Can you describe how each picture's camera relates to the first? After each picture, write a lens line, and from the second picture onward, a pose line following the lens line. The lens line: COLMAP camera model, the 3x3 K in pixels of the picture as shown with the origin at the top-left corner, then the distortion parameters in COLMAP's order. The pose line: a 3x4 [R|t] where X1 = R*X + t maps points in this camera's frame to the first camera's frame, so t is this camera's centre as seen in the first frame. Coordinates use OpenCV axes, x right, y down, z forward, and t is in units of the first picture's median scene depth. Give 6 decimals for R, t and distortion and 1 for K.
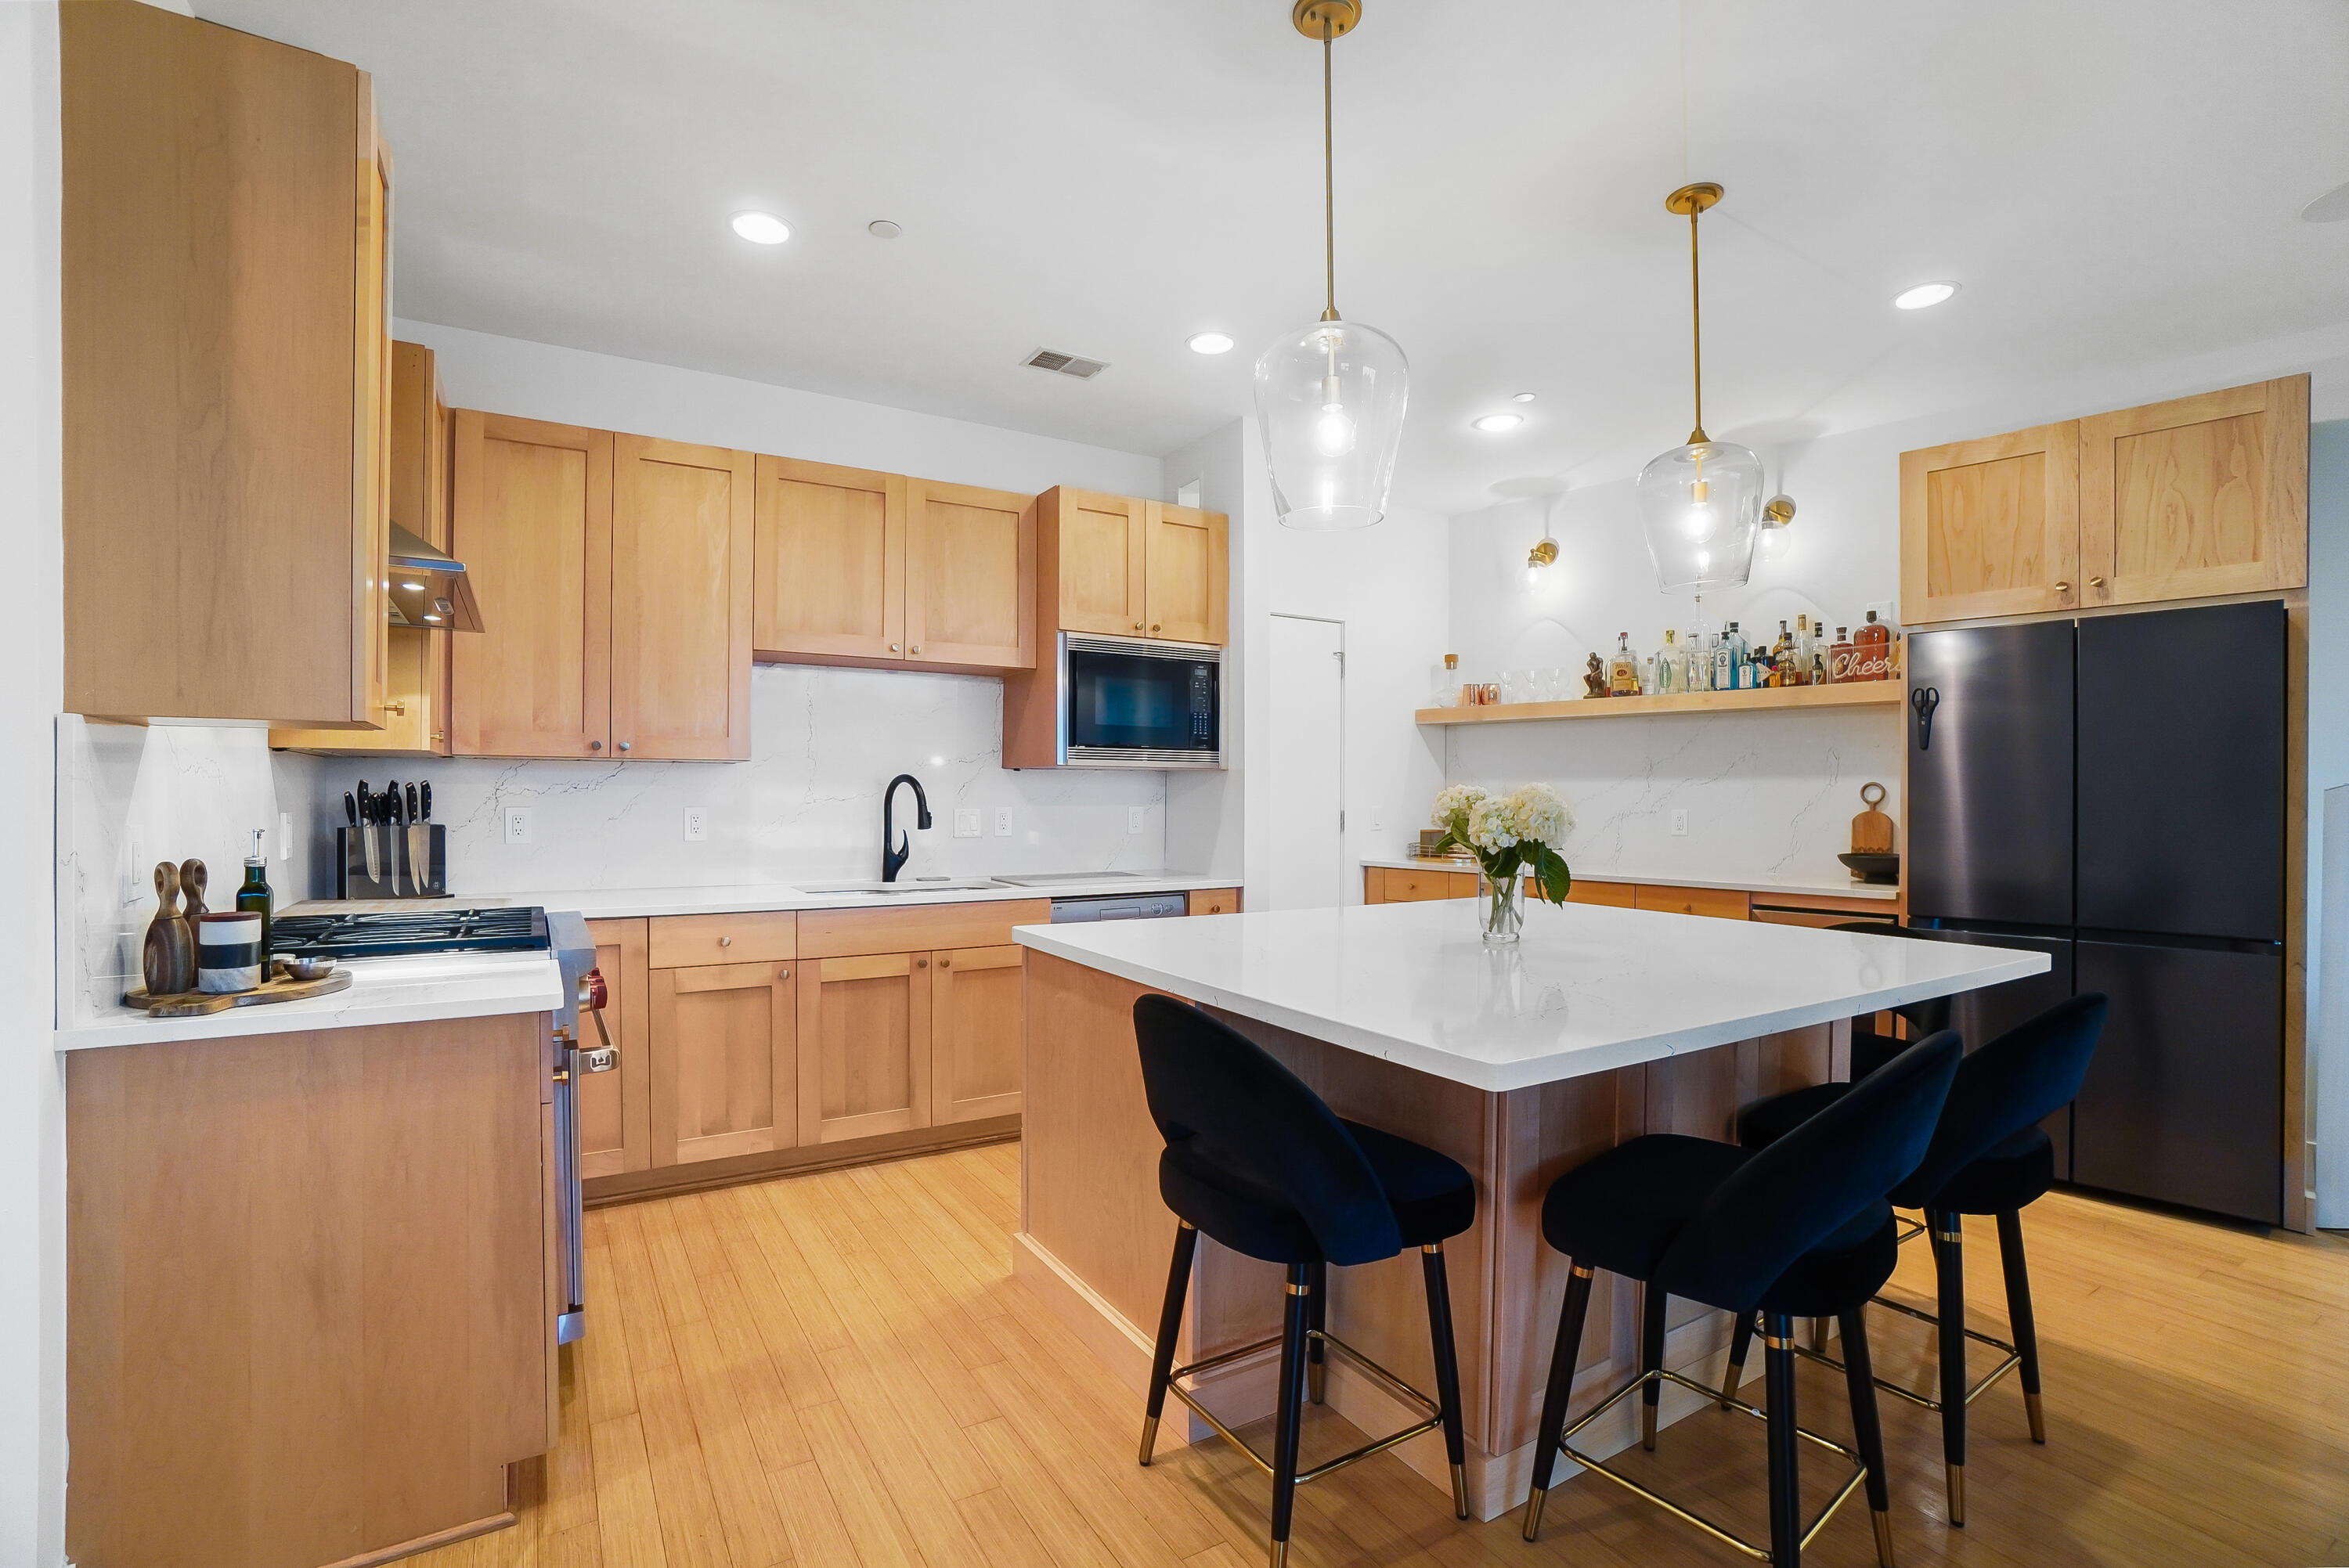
lens RADIAL K [[1056.2, 0, 1178.9], [0, 1056.2, 788.1], [0, 0, 1]] dist [-0.044721, 0.010770]
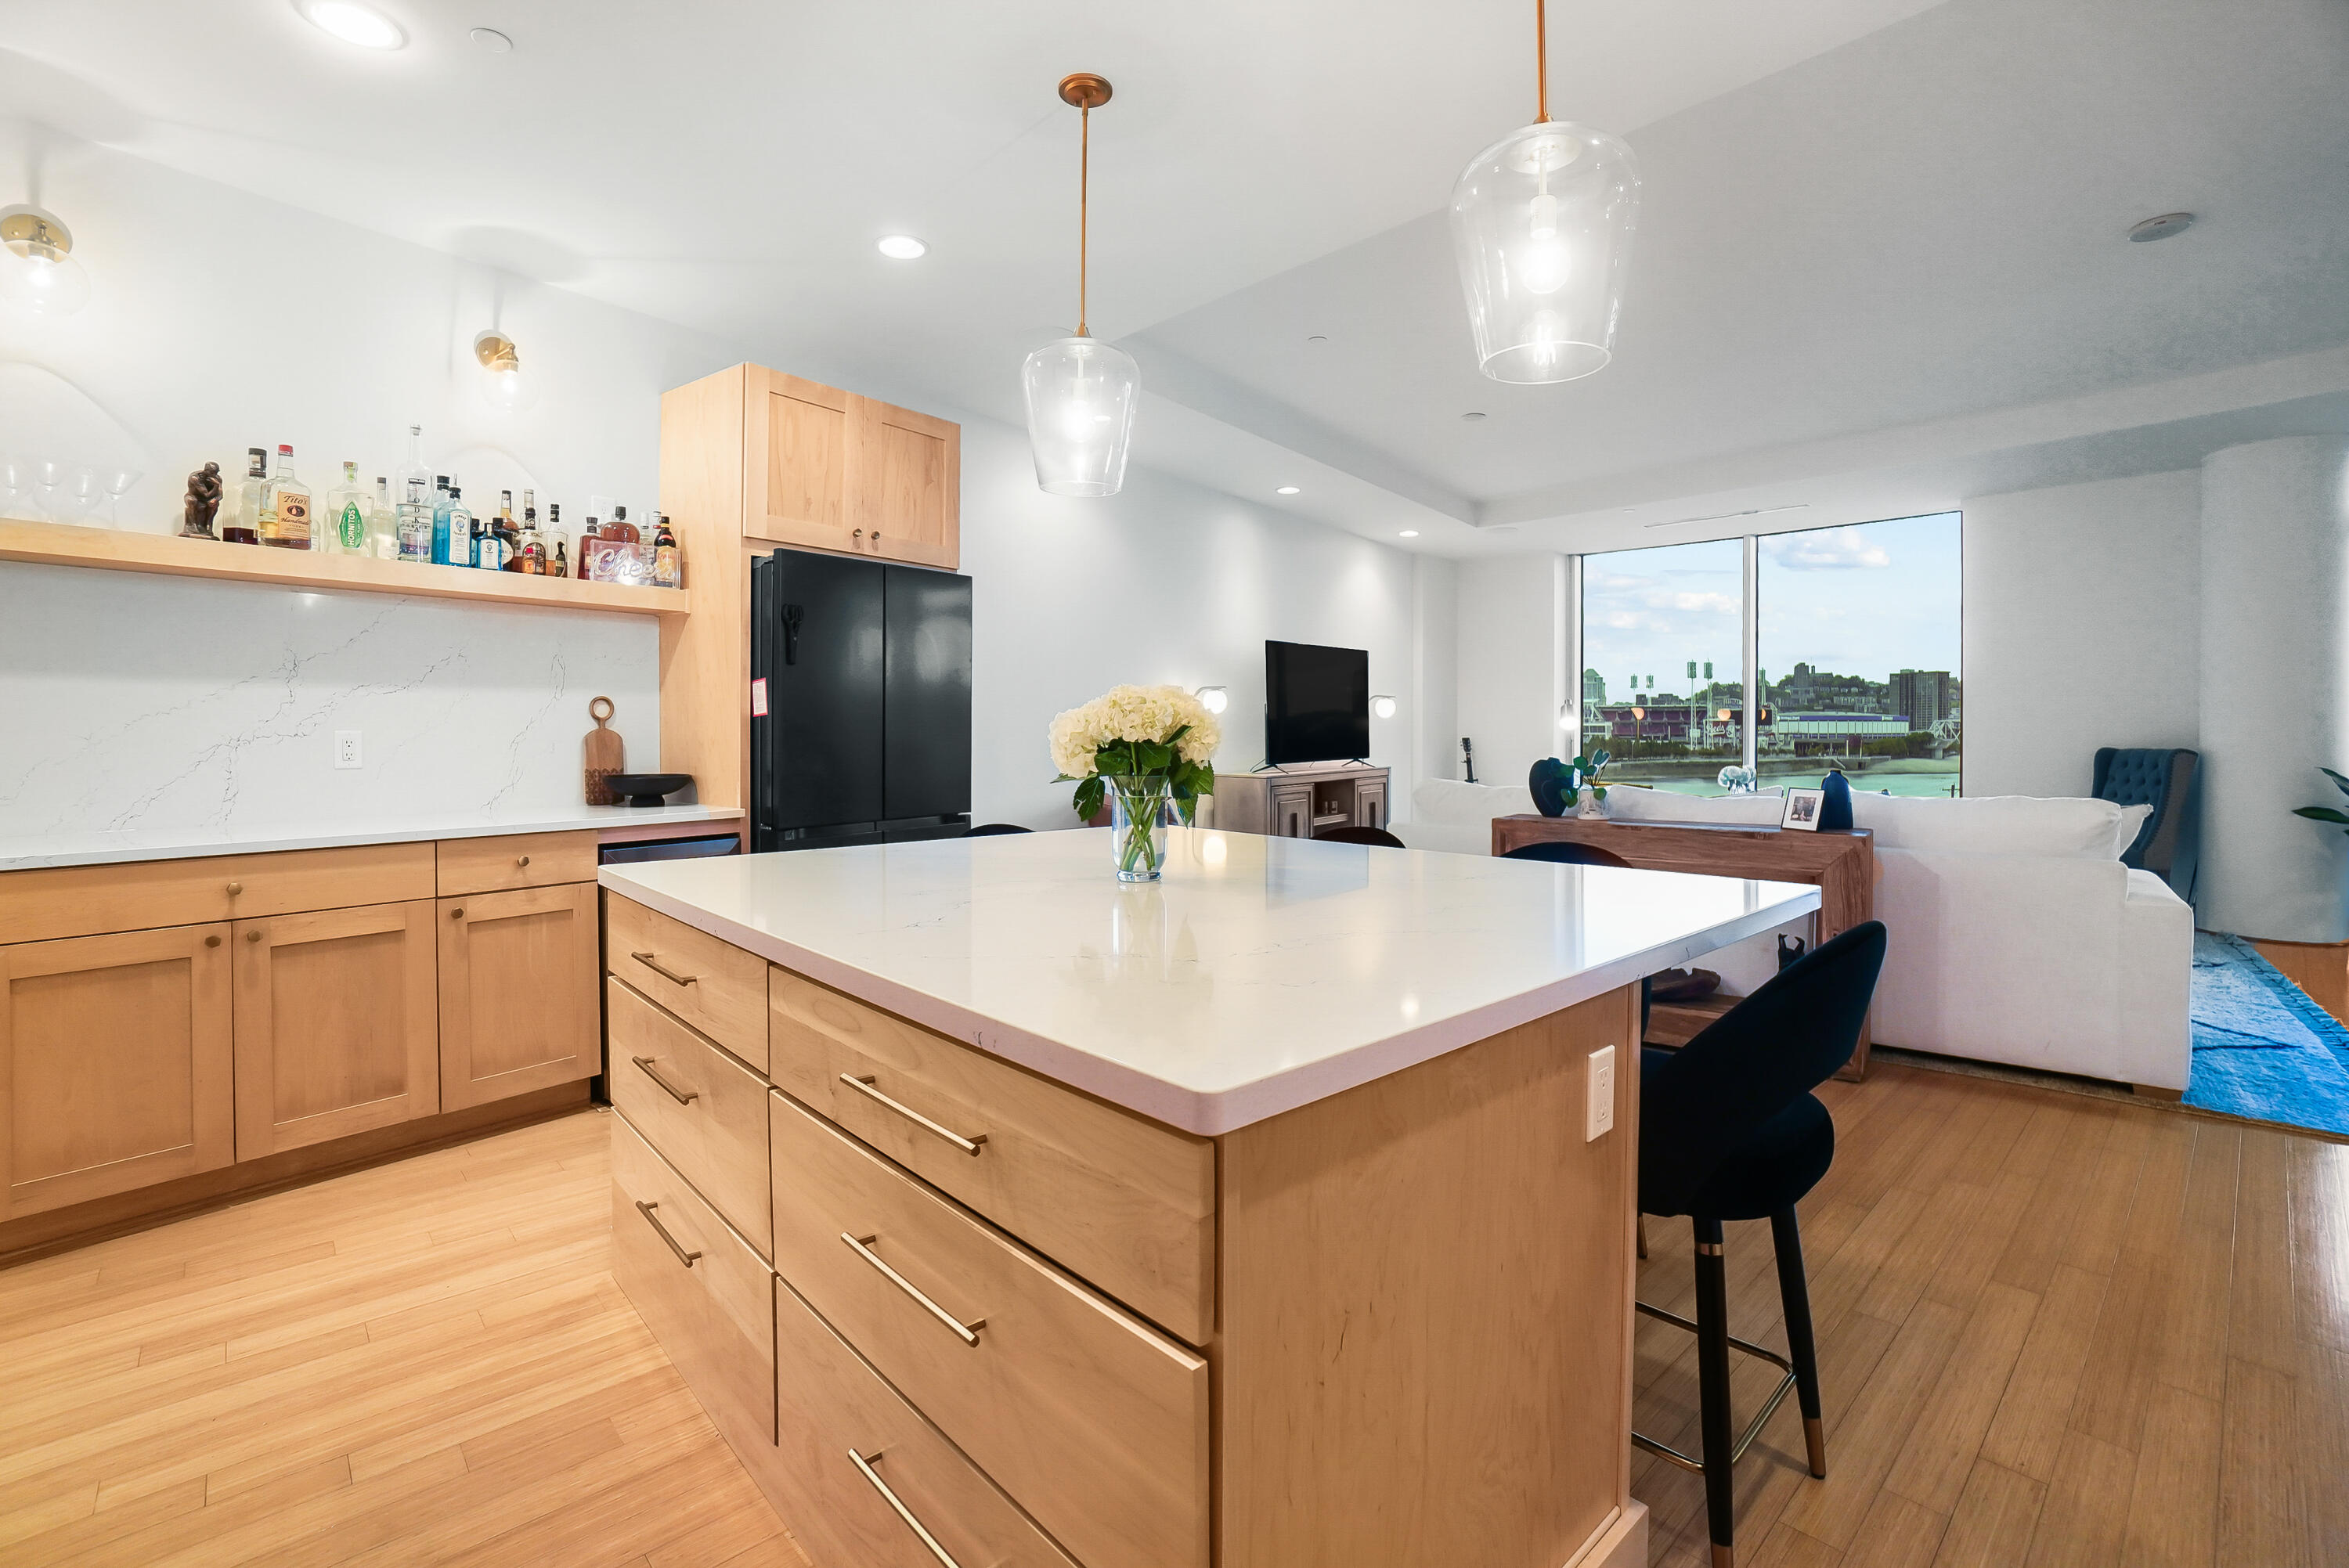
lens RADIAL K [[1056.2, 0, 1138.0], [0, 1056.2, 745.7], [0, 0, 1]] dist [-0.044721, 0.010770]
pose [[-0.175405, -0.022959, 0.984229, -0.294209], [-0.006998, 0.999732, 0.022073, 0.013314], [-0.984472, -0.003016, -0.175519, 0.684592]]
